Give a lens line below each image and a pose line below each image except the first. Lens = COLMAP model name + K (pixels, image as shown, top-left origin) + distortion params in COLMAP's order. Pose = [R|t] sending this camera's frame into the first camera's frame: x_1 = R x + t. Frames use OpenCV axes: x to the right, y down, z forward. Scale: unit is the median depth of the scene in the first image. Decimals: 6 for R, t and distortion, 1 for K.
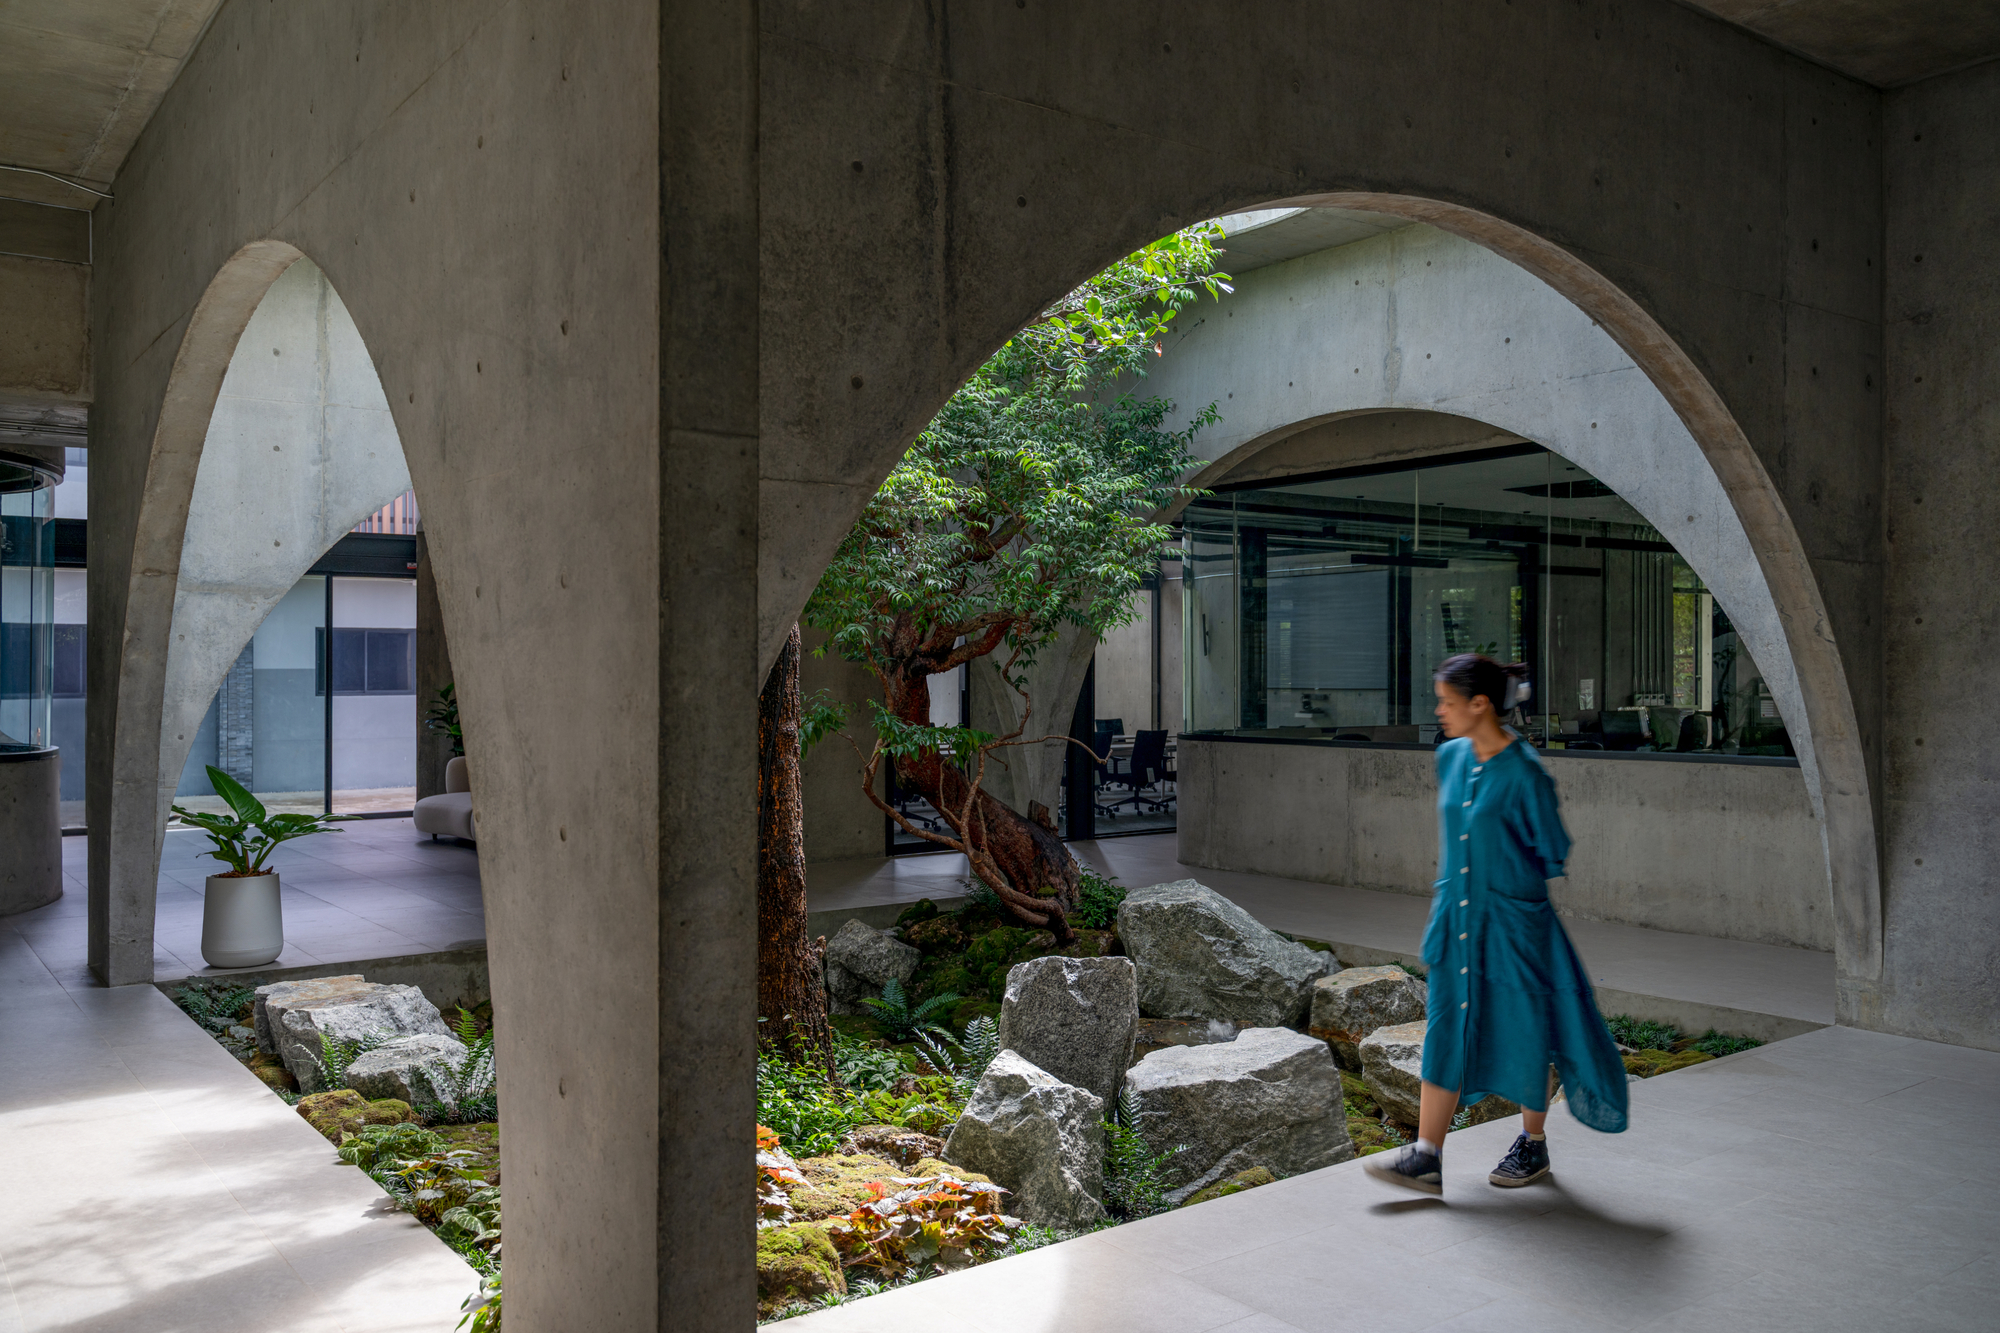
lens RADIAL K [[1612.6, 0, 946.0], [0, 1612.6, 675.6], [0, 0, 1]] dist [0.000074, -0.007780]
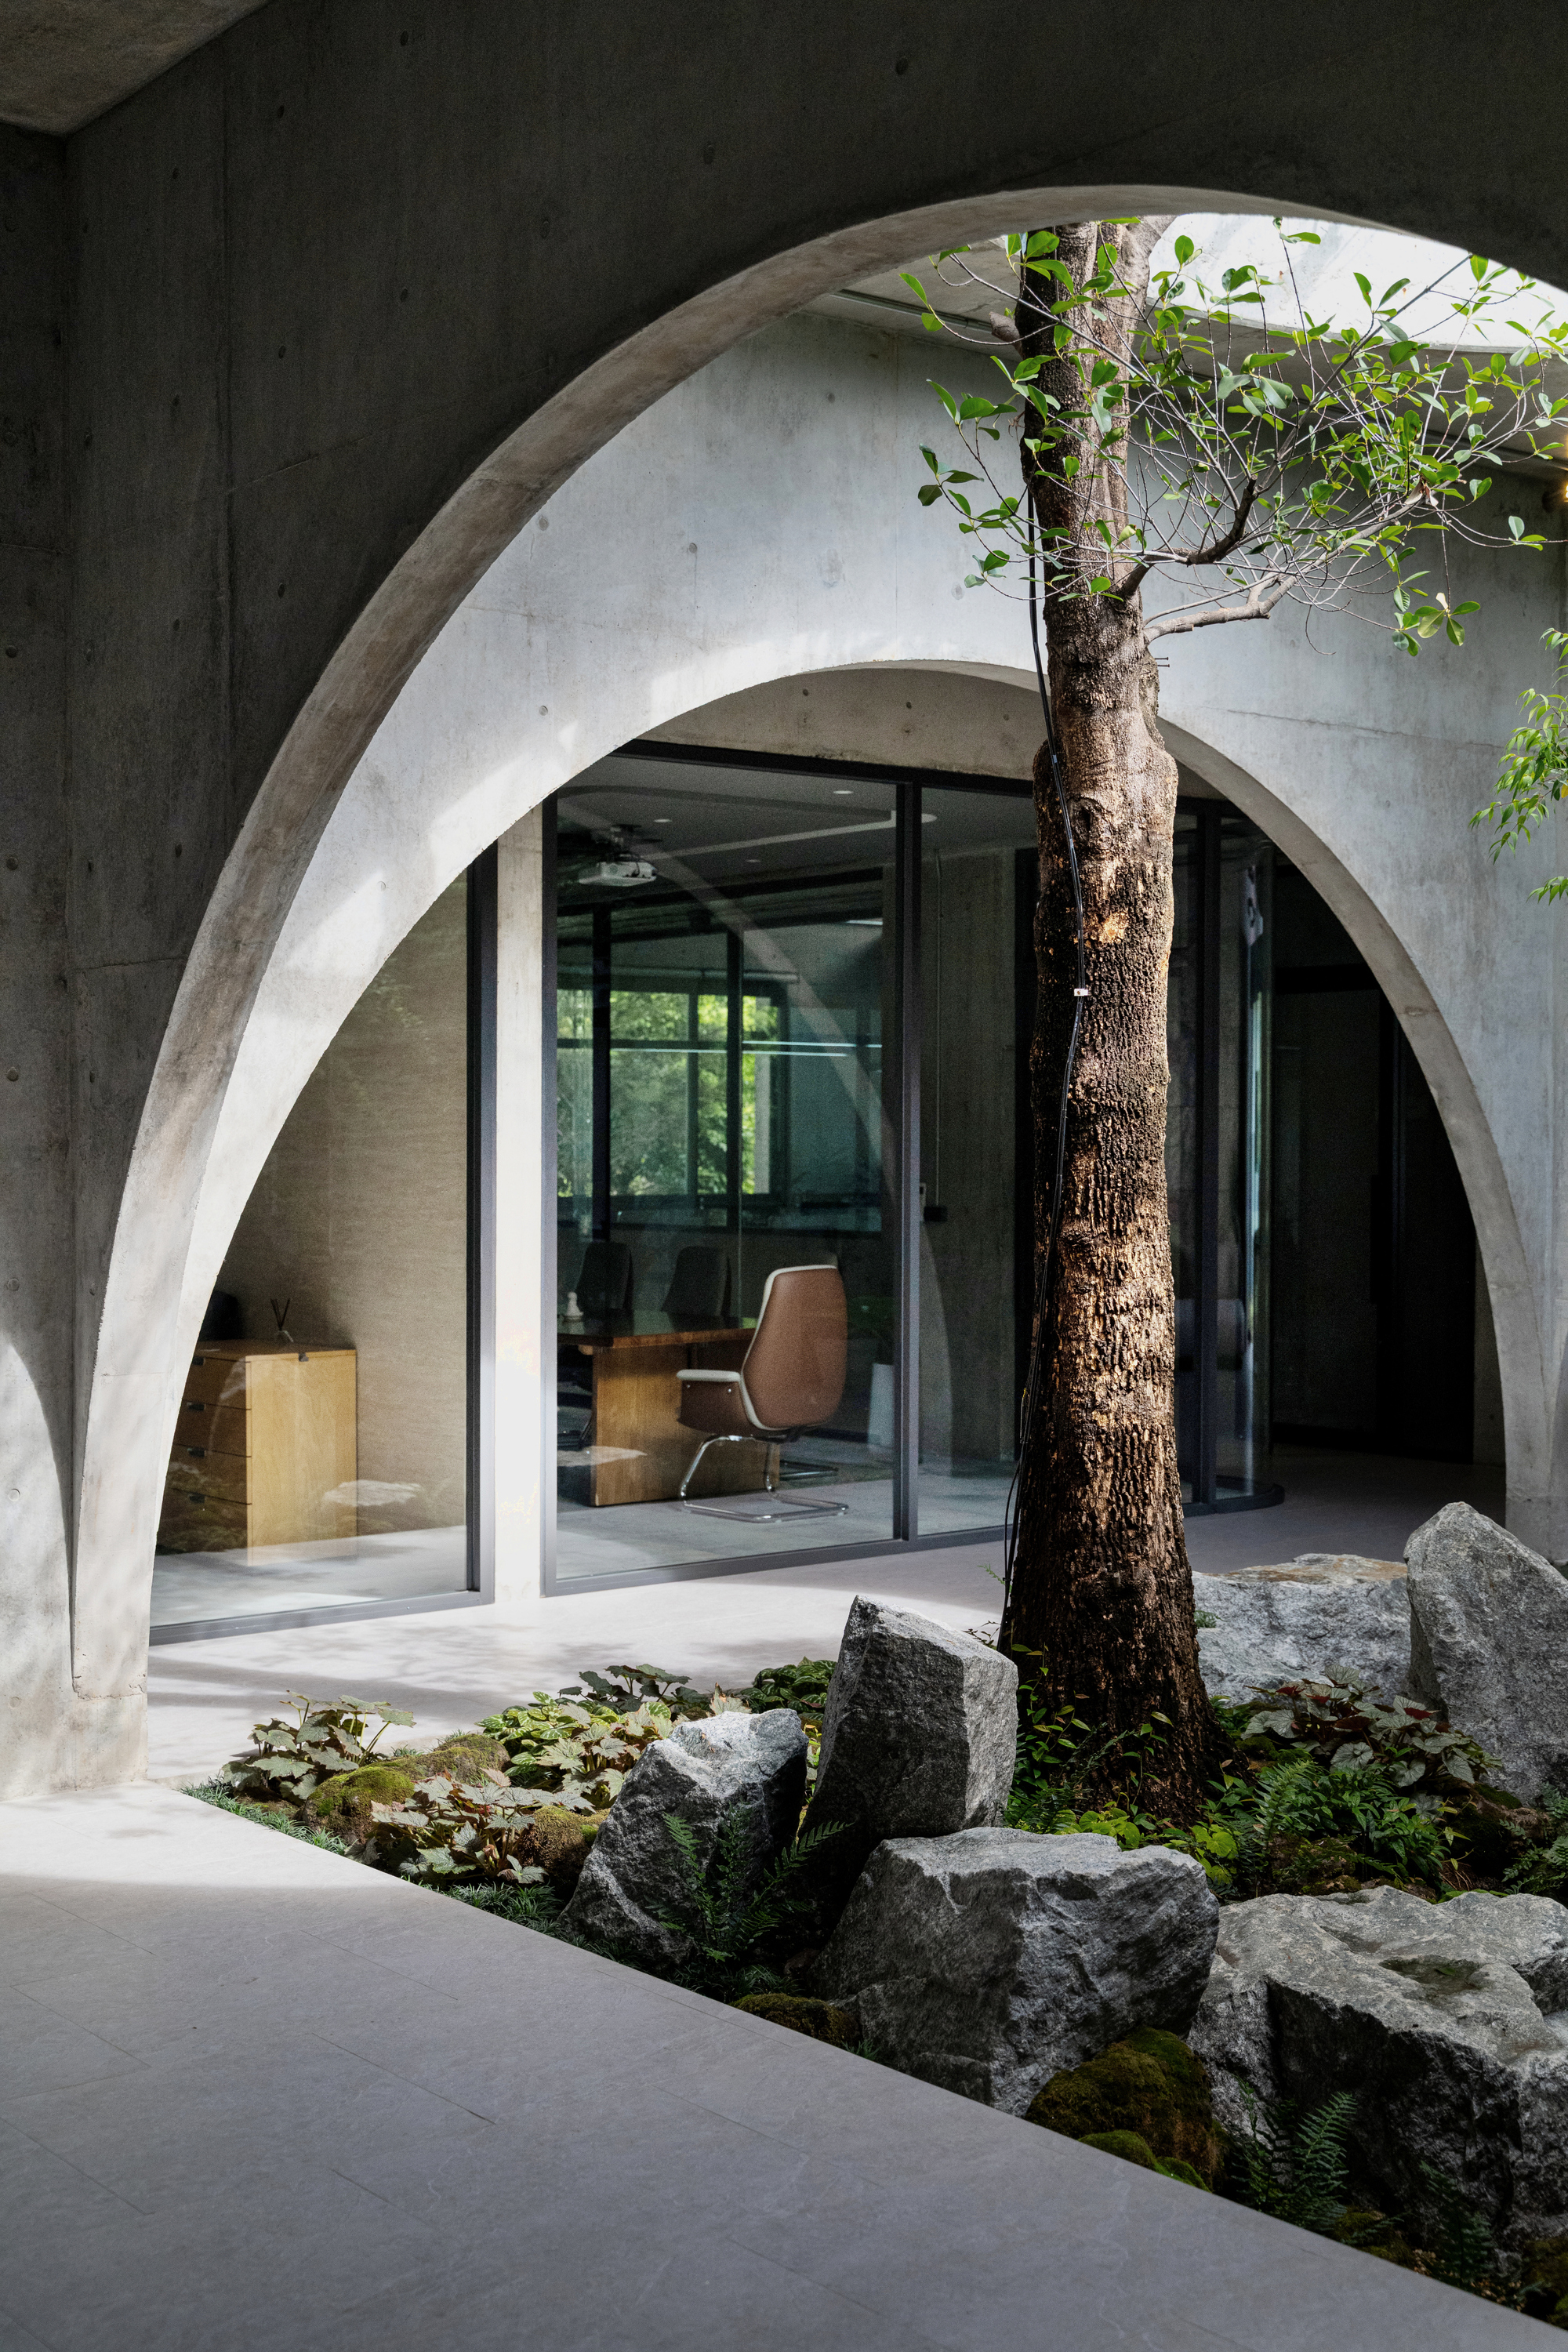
lens RADIAL K [[2735.3, 0, 784.9], [0, 2735.3, 1211.4], [0, 0, 1]] dist [-0.007833, -0.019148]
pose [[0.054047, 0.029489, -0.998103, 1.135047], [-0.000291, 0.999564, 0.029516, -0.010187], [0.998538, -0.001305, 0.054032, 0.903037]]
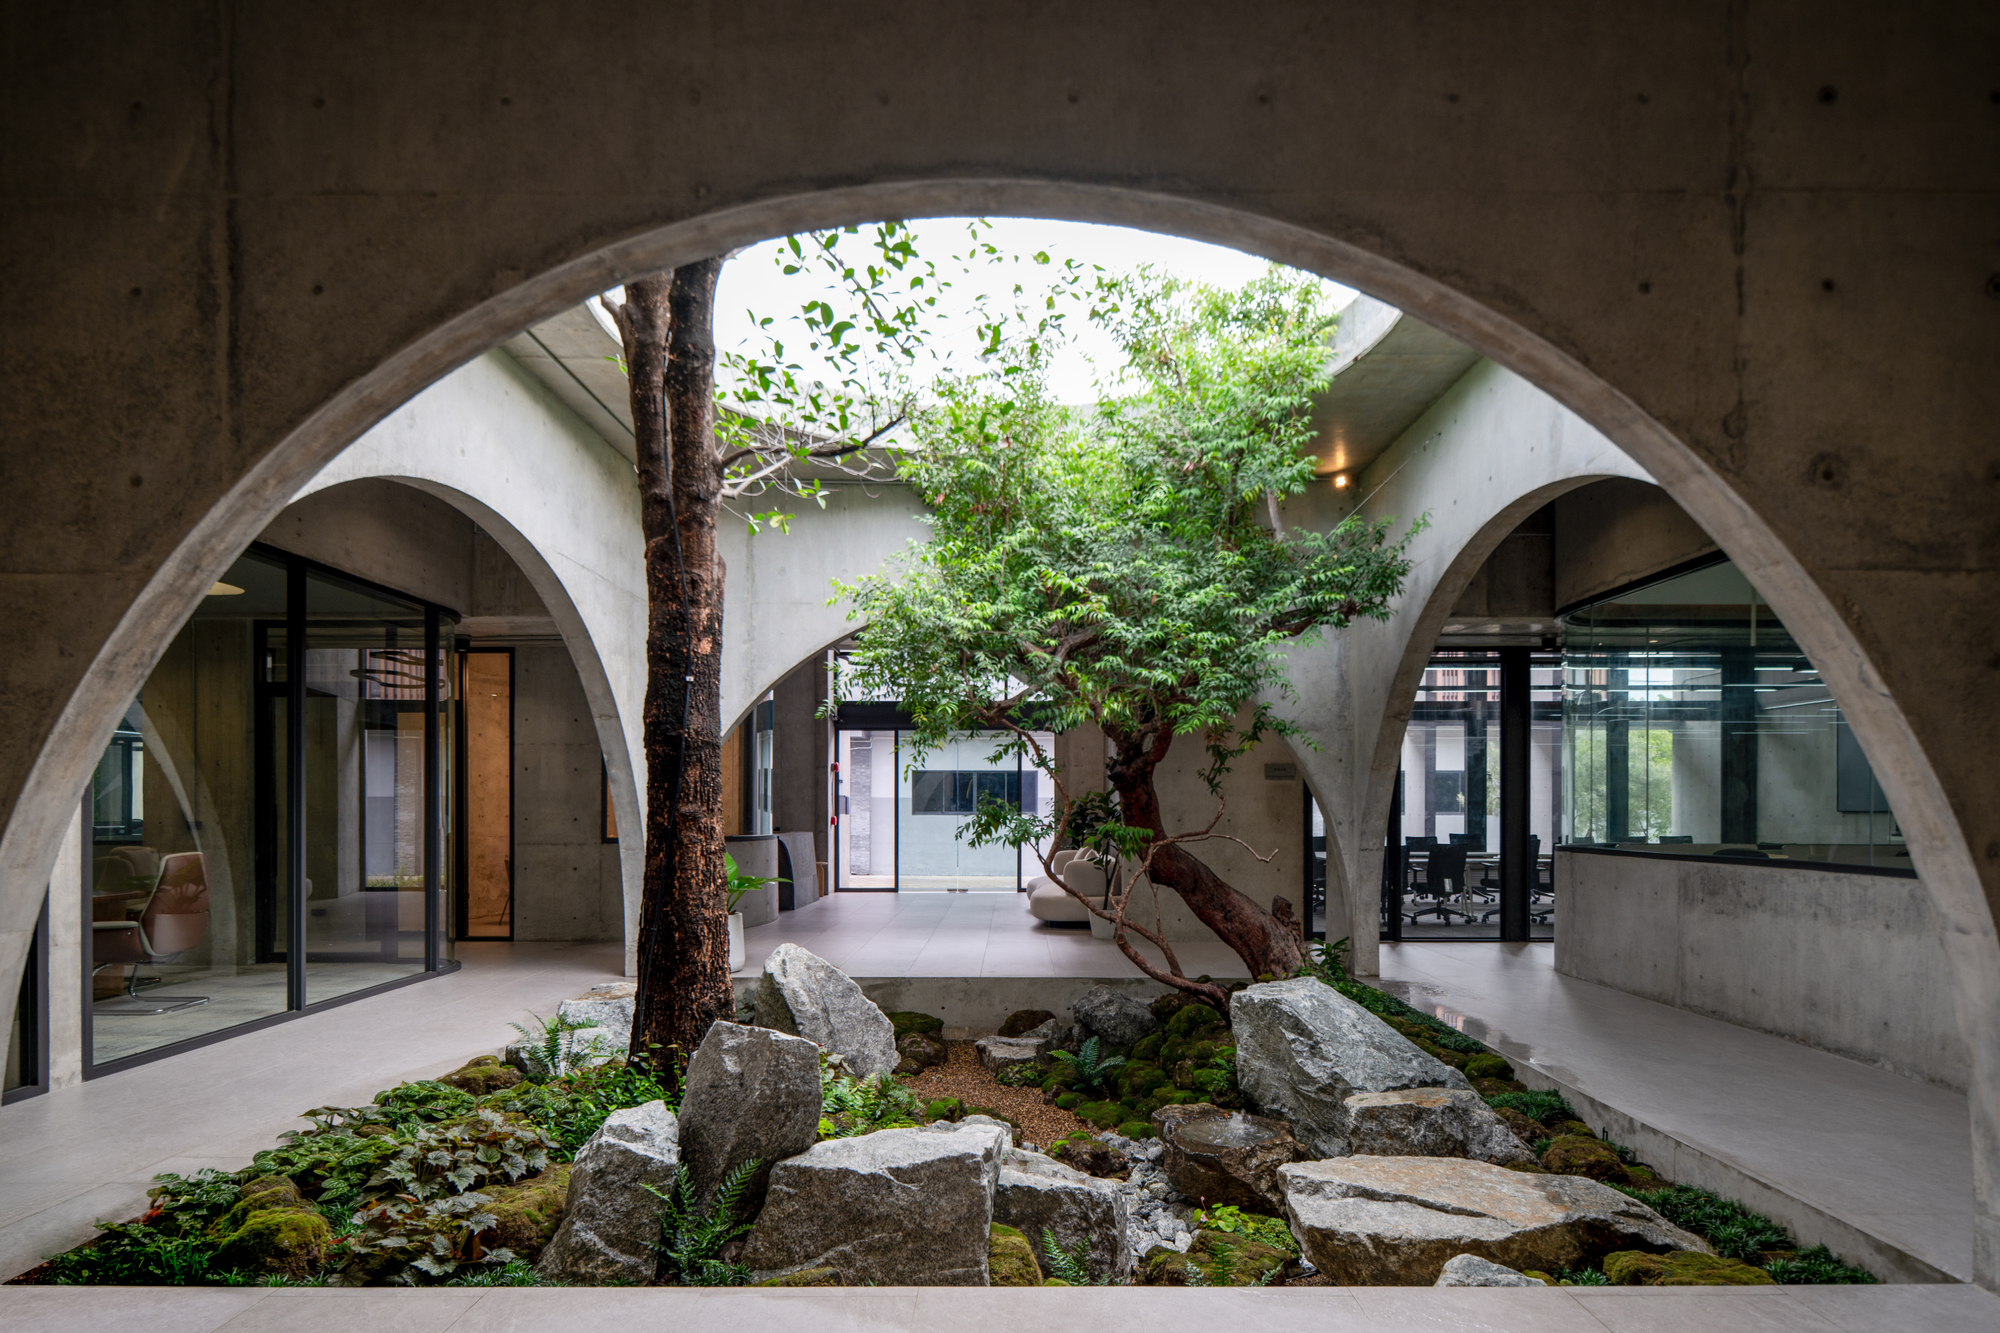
lens RADIAL K [[1079.1, 0, 993.4], [0, 1079.1, 813.0], [0, 0, 1]] dist [-0.005357, -0.003064]
pose [[0.806277, 0.008233, -0.591480, 0.626646], [-0.005691, 0.999965, 0.006161, 0.031486], [0.591510, -0.001602, 0.806296, 0.529890]]
